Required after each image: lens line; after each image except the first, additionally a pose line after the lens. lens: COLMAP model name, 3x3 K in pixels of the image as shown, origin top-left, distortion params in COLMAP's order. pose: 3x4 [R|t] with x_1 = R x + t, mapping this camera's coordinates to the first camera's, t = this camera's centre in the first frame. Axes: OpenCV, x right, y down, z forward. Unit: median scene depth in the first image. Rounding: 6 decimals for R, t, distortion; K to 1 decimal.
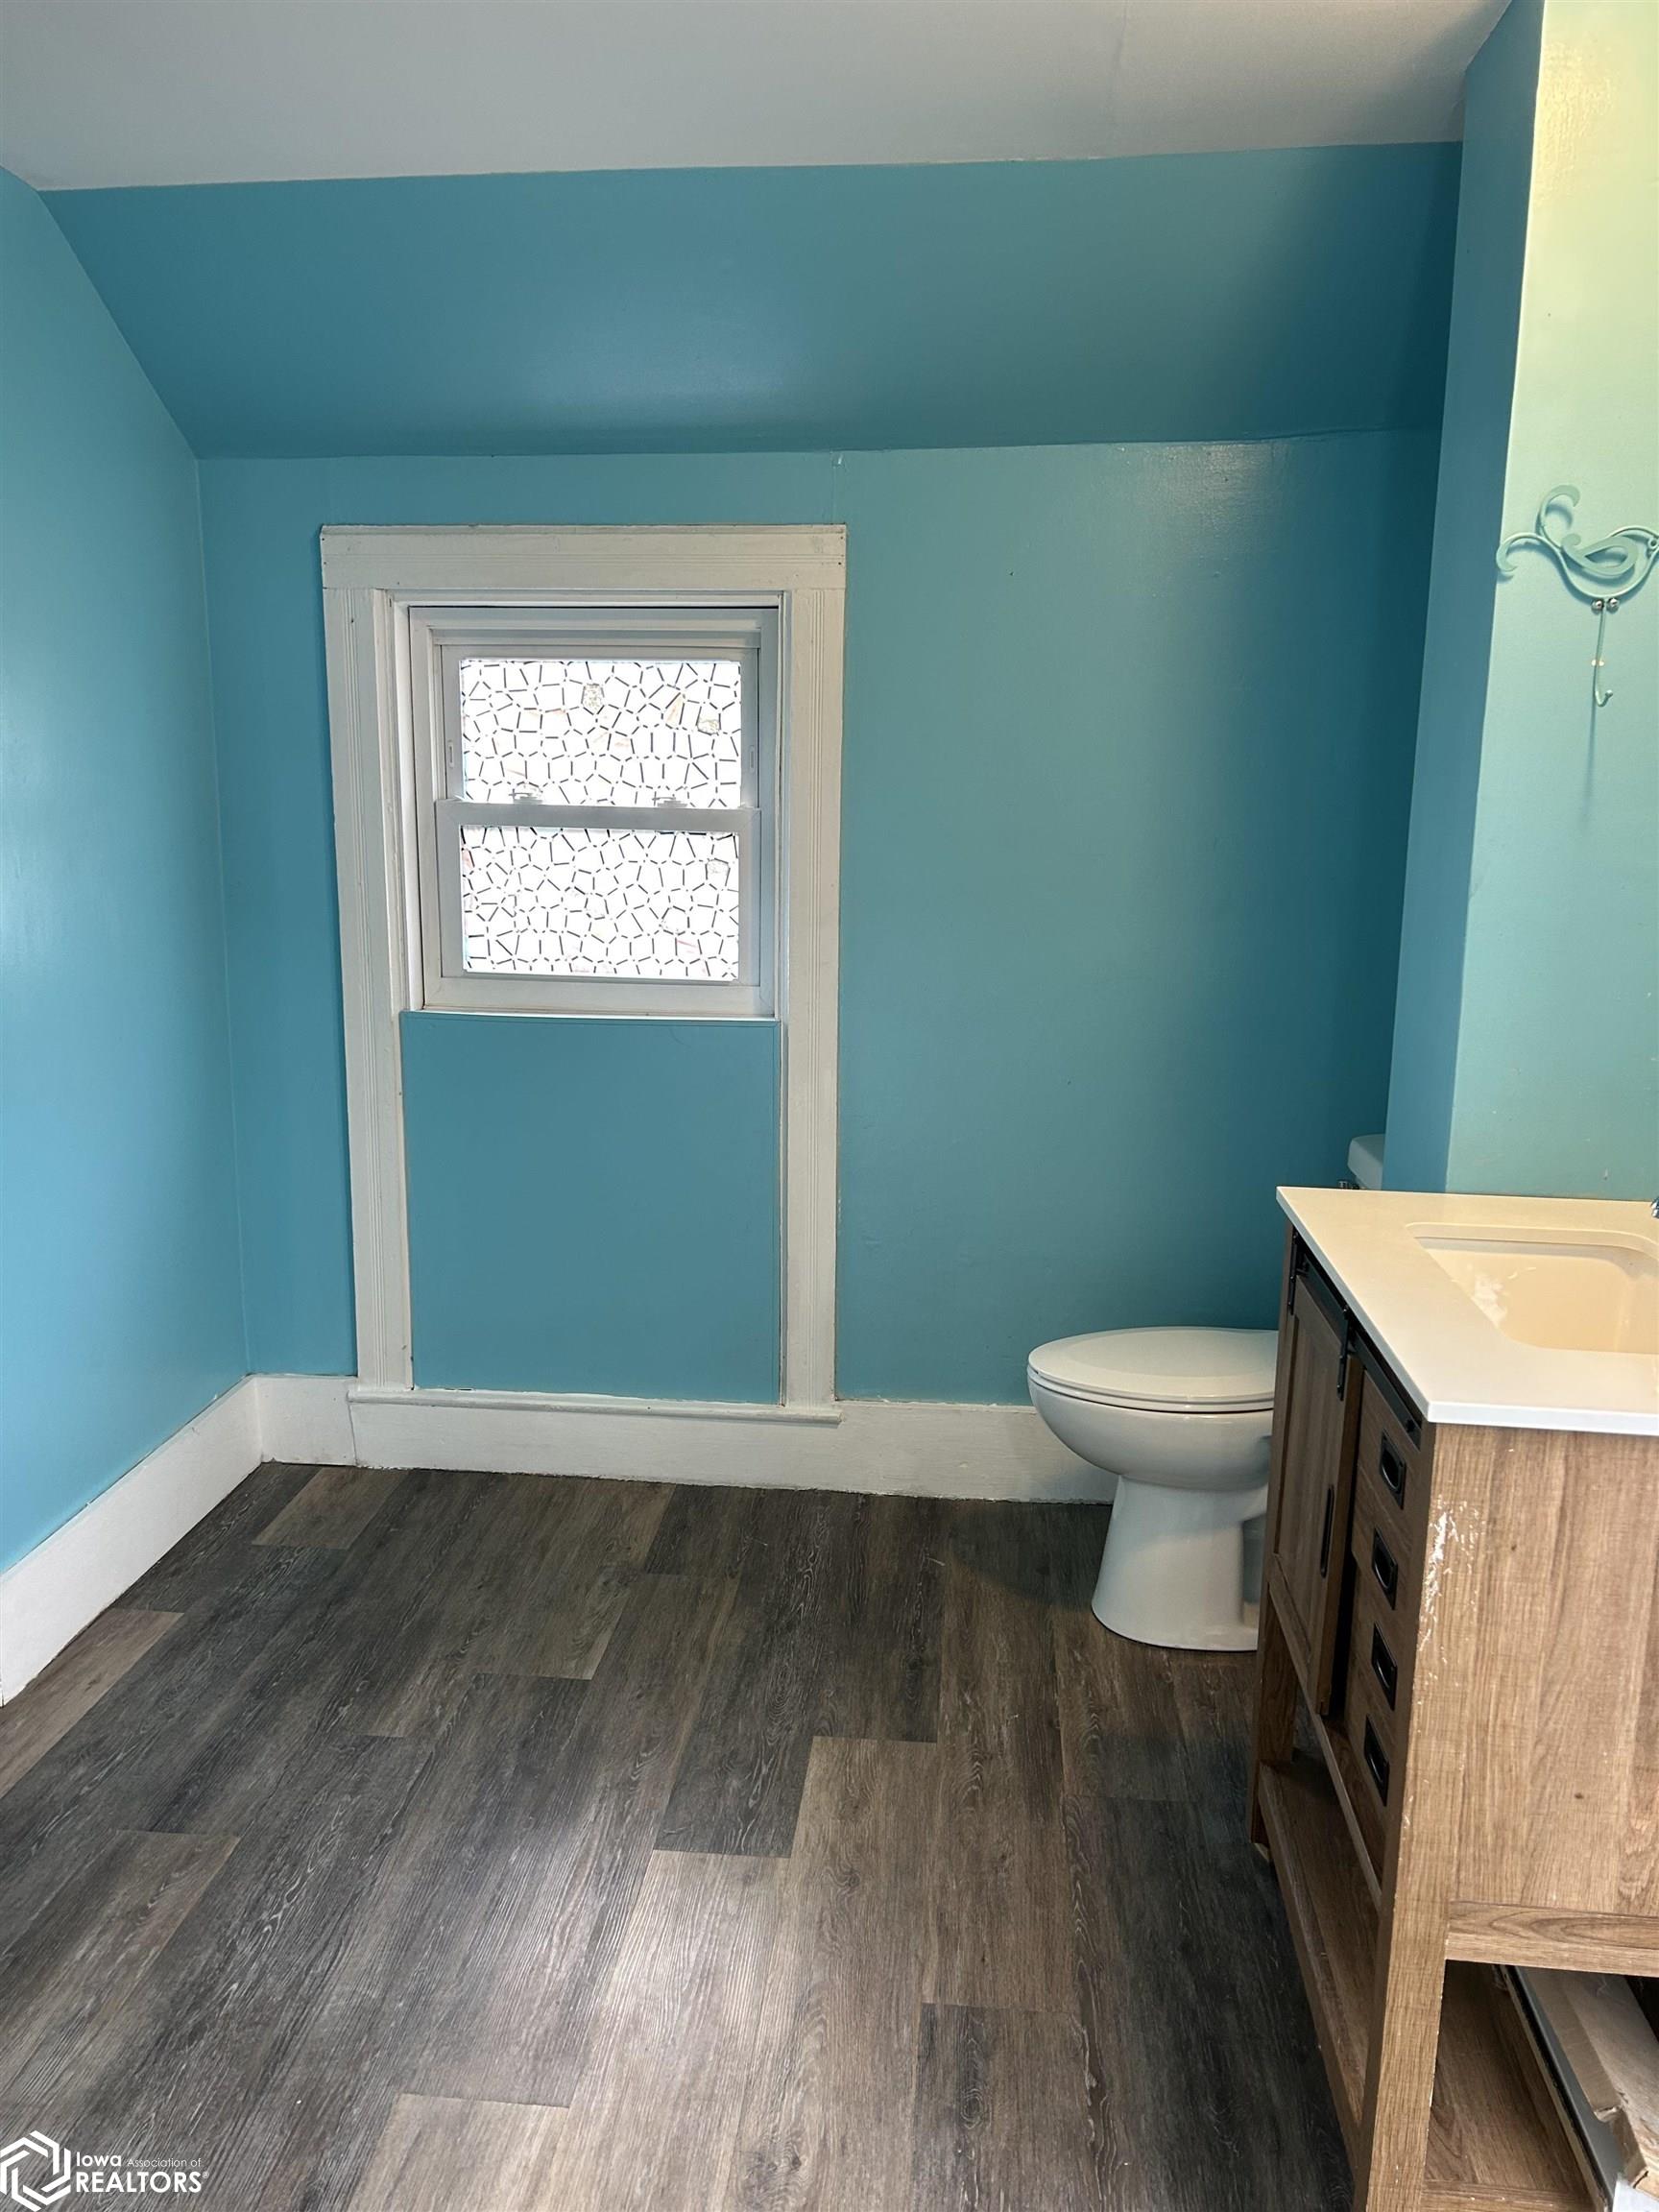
lens RADIAL K [[1646.9, 0, 827.9], [0, 1646.9, 1118.5], [0, 0, 1]] dist [0.007138, -0.017535]
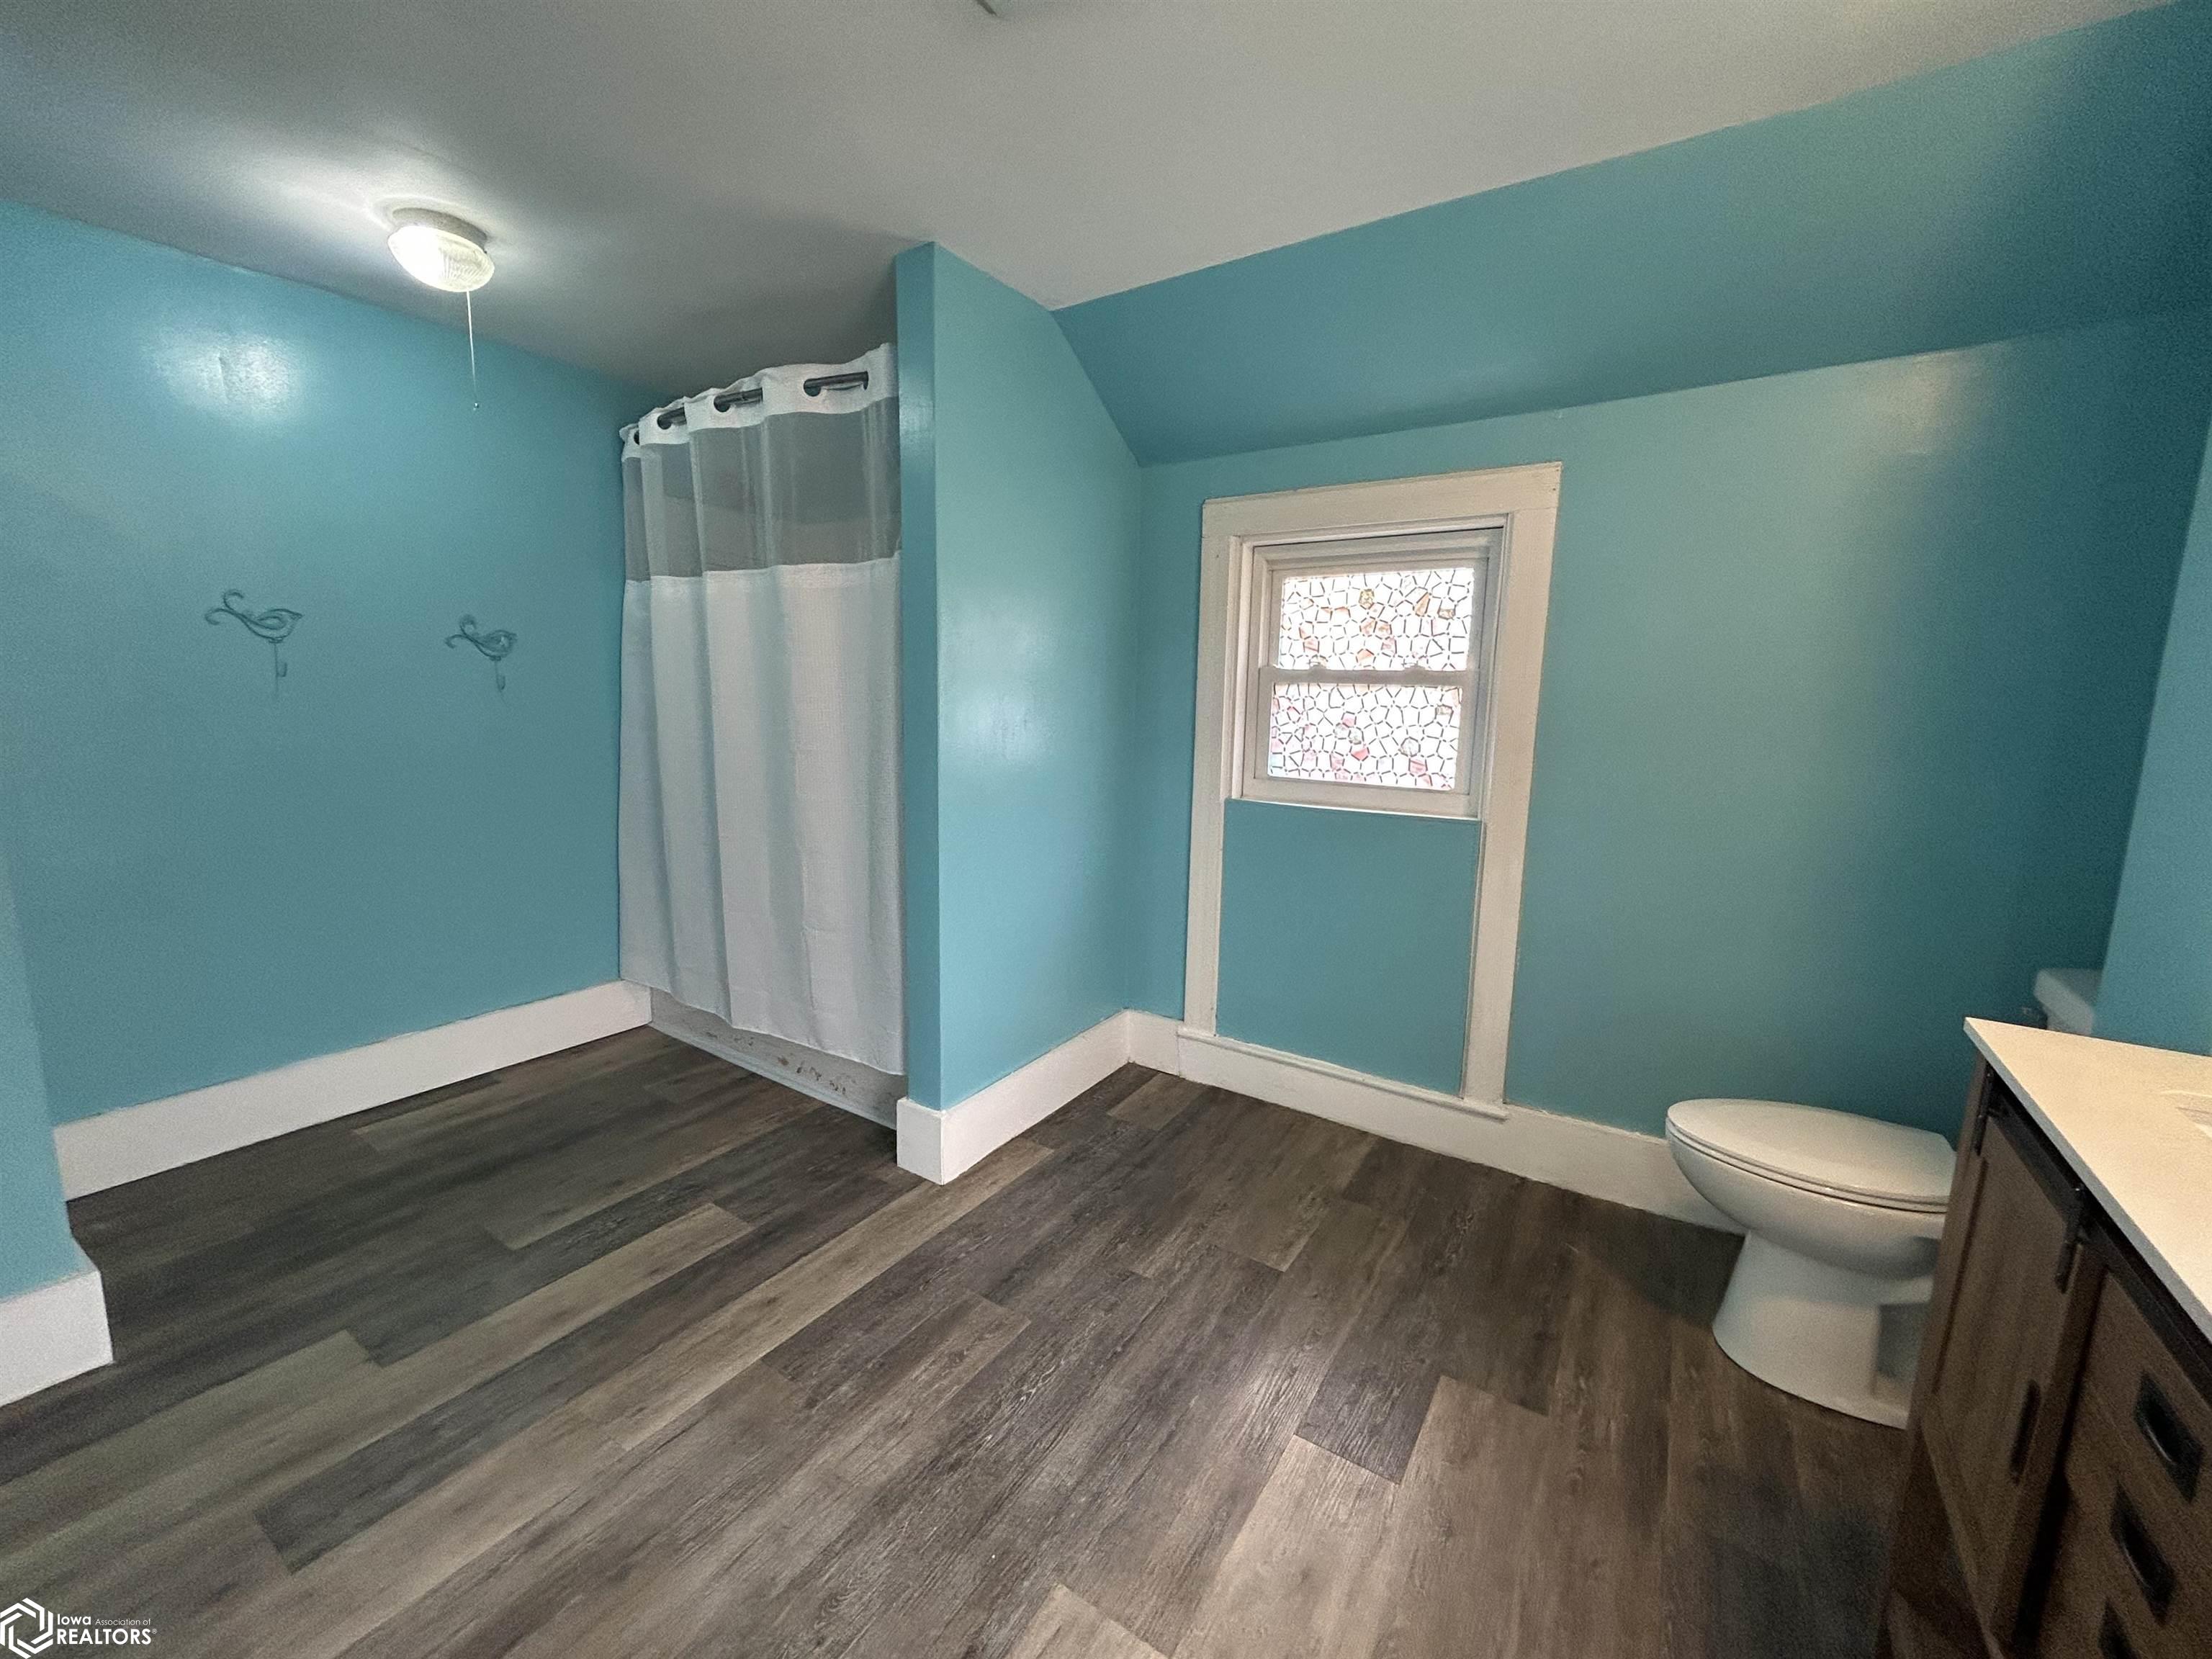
lens RADIAL K [[900.7, 0, 1102.3], [0, 900.7, 826.9], [0, 0, 1]] dist [-0.001554, 0.001300]
pose [[0.886892, 0.076165, -0.455655, 0.041721], [-0.098265, 0.994847, -0.024971, -0.005146], [0.451405, 0.066922, 0.889806, 0.221314]]
